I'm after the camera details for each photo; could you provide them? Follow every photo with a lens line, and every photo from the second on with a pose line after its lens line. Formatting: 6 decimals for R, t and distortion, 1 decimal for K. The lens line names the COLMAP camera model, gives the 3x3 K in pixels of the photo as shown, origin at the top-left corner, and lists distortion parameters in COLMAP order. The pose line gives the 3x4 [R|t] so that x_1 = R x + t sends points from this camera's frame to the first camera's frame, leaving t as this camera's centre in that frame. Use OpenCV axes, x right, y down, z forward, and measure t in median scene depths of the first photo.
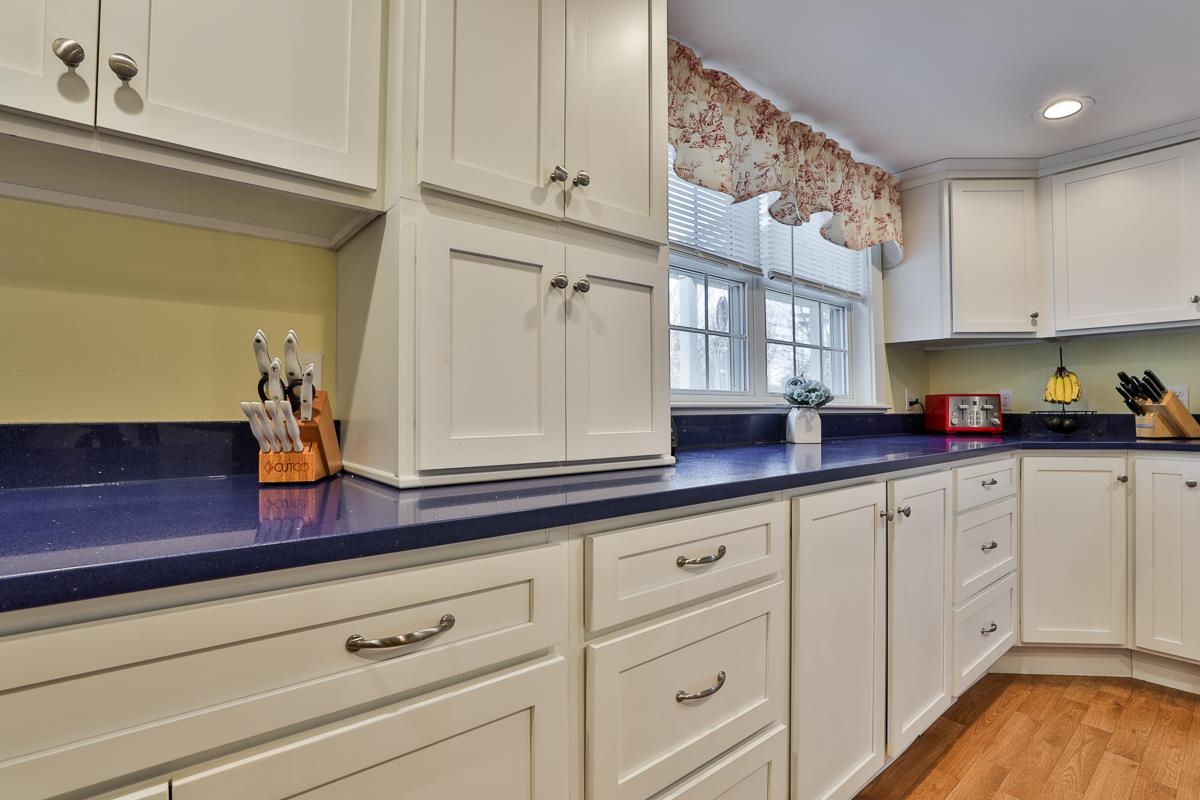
lens RADIAL K [[570.7, 0, 602.1], [0, 570.7, 398.8], [0, 0, 1]] dist [-0.044320, 0.009410]
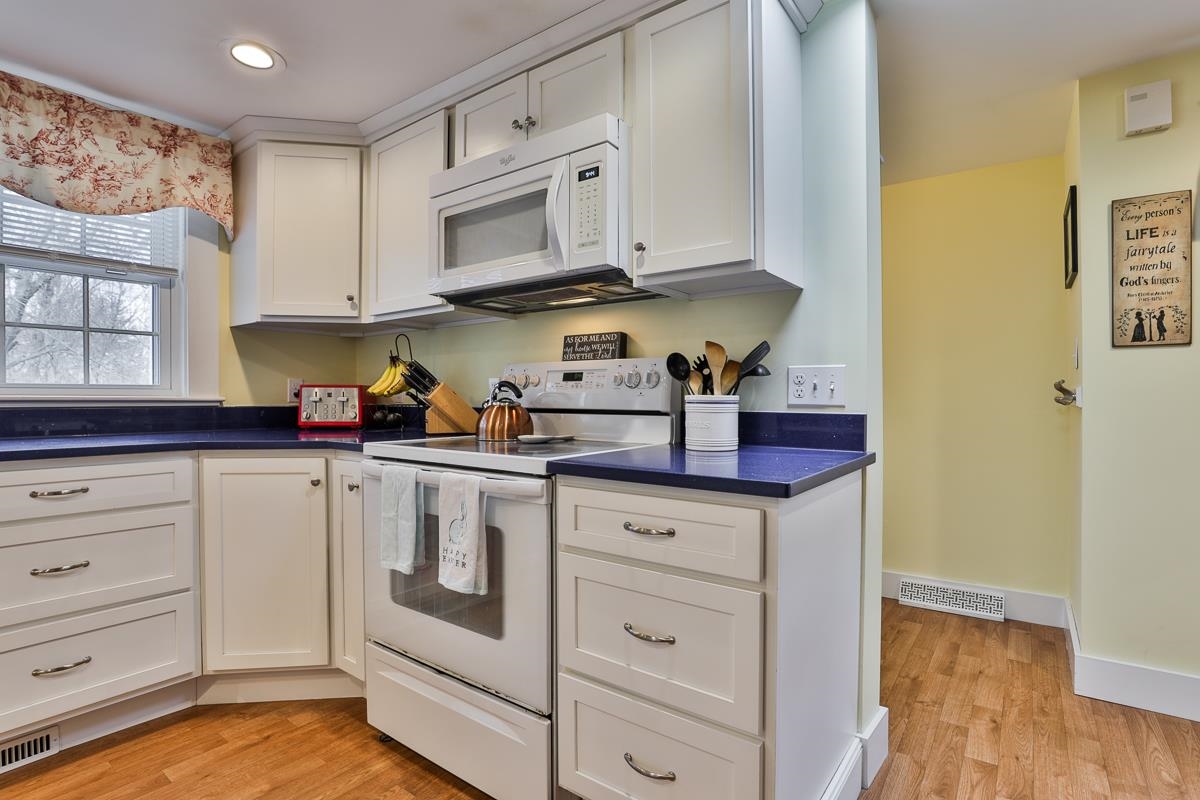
lens RADIAL K [[577.4, 0, 606.5], [0, 577.4, 398.9], [0, 0, 1]] dist [-0.045736, 0.012578]
pose [[0.969225, 0.000453, 0.246176, 1.062852], [-0.006021, 0.999743, 0.021865, -0.010753], [-0.246103, -0.022674, 0.968978, -0.001398]]
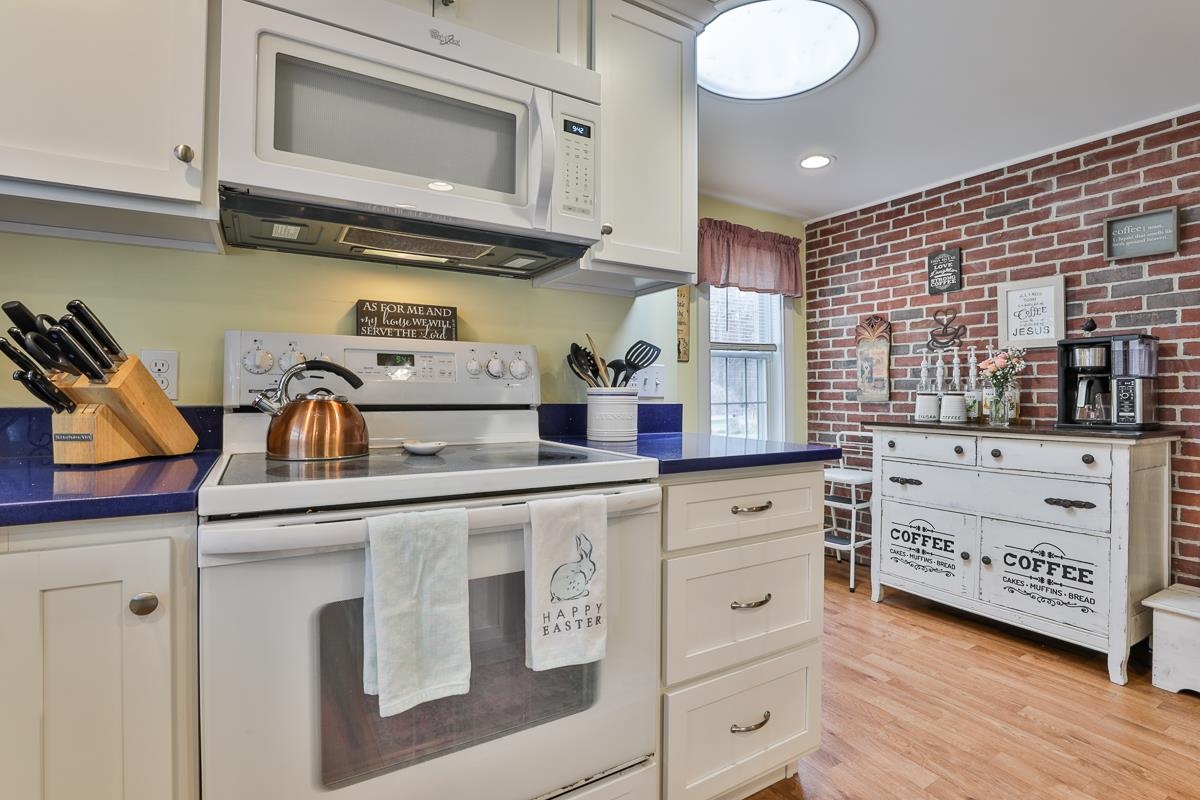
lens RADIAL K [[570.6, 0, 605.9], [0, 570.6, 392.8], [0, 0, 1]] dist [-0.045055, 0.009661]
pose [[0.147142, 0.003974, 0.989107, 0.643760], [-0.023925, 0.999714, -0.000457, 0.006238], [-0.988826, -0.023598, 0.147195, 0.550906]]
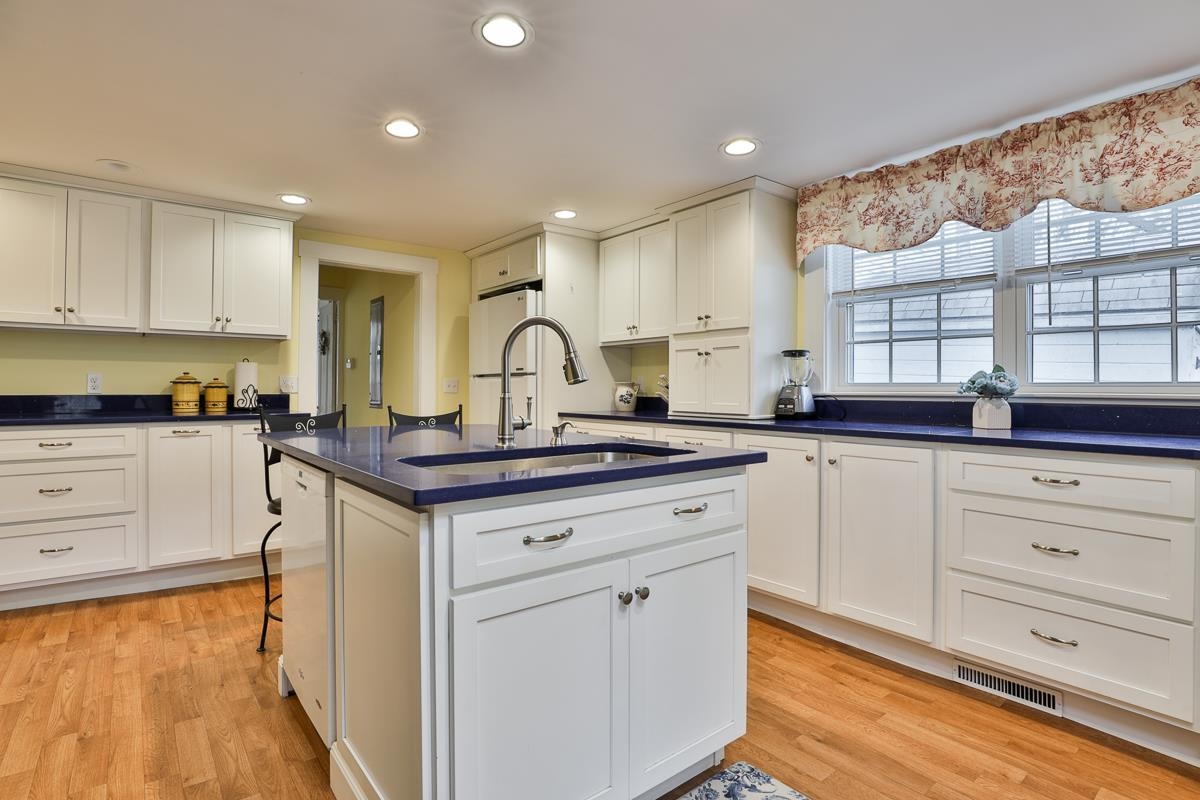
lens RADIAL K [[570.6, 0, 605.9], [0, 570.6, 392.8], [0, 0, 1]] dist [-0.045055, 0.009661]
pose [[0.005573, 0.004062, -0.999976, 1.331834], [0.011874, 0.999921, 0.004128, -0.006131], [0.999914, -0.011896, 0.005525, 0.211747]]
